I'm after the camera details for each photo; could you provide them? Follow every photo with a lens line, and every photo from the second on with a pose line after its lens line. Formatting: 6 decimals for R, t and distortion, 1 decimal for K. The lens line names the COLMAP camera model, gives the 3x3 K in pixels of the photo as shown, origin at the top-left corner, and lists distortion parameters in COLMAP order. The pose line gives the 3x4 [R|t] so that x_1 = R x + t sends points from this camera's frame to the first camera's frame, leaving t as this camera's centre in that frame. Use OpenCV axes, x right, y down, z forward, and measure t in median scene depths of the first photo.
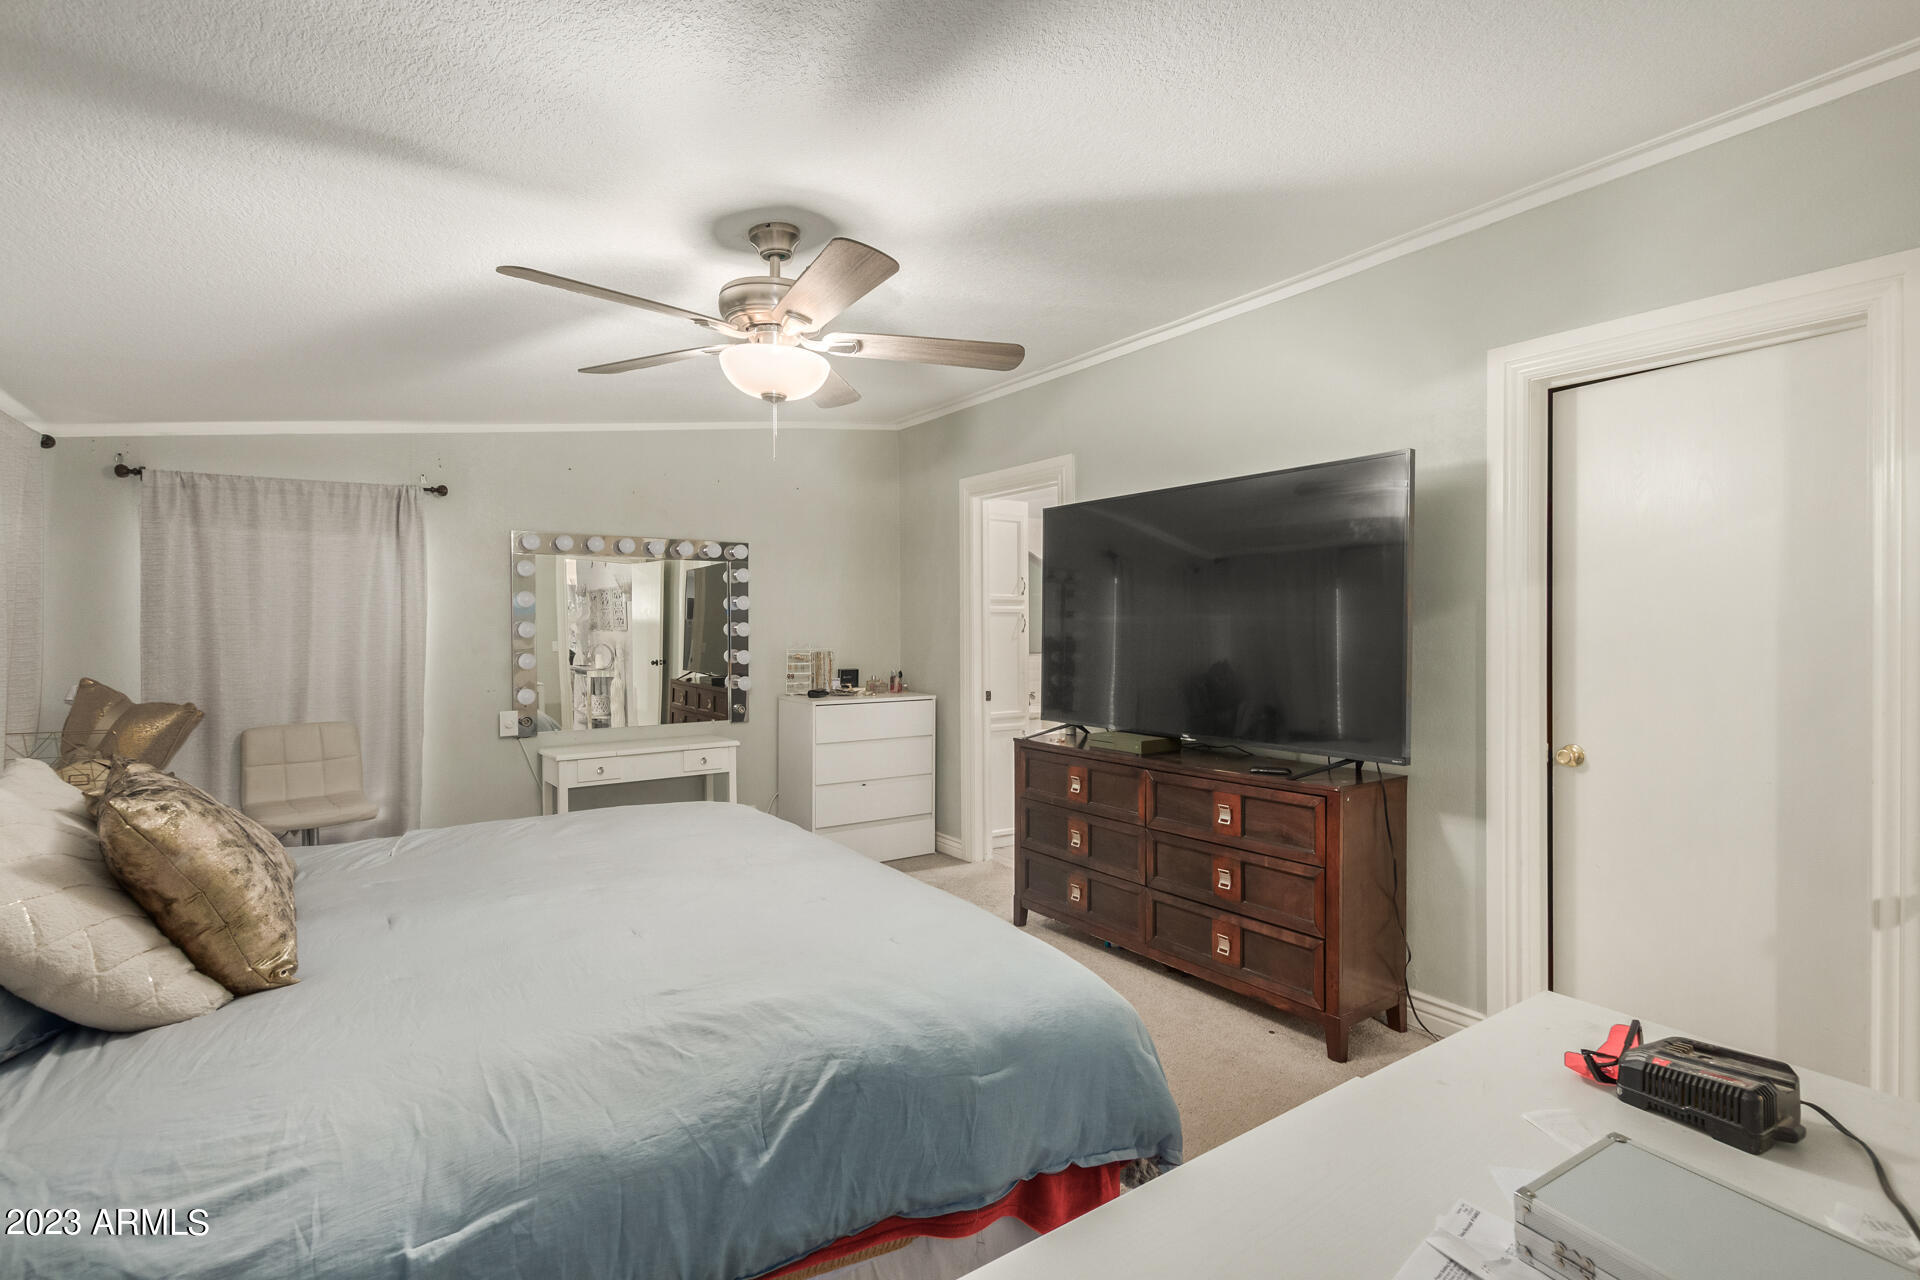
lens RADIAL K [[885.4, 0, 966.4], [0, 885.4, 631.8], [0, 0, 1]] dist [0.000129, -0.000025]
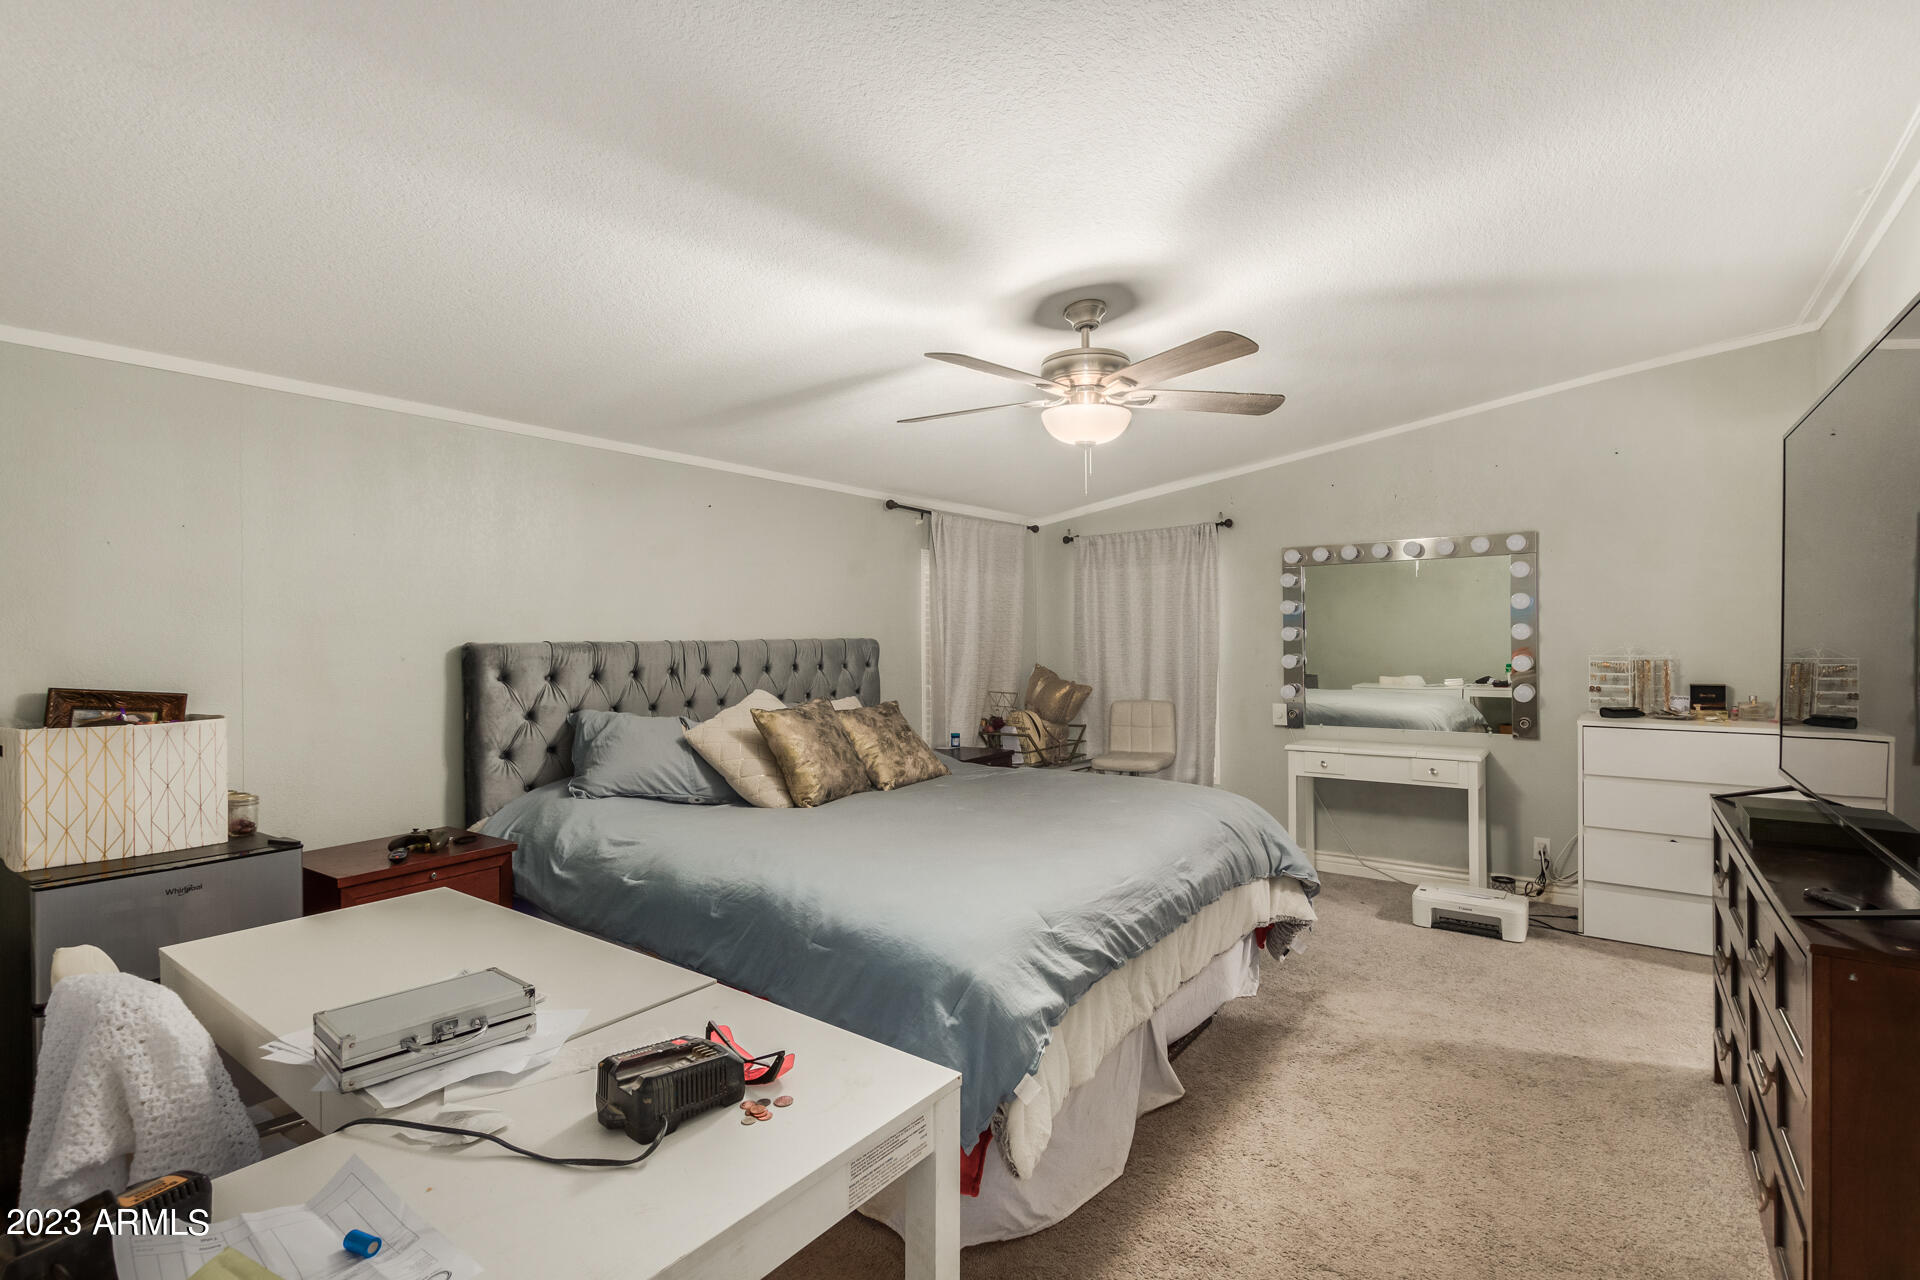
lens RADIAL K [[885.4, 0, 972.3], [0, 885.4, 640.2], [0, 0, 1]] dist [0.000129, -0.000025]
pose [[0.324458, 0.003419, -0.945894, 0.539489], [0.005679, 0.999968, 0.005562, -0.003035], [0.945883, -0.007176, 0.324428, 0.279325]]
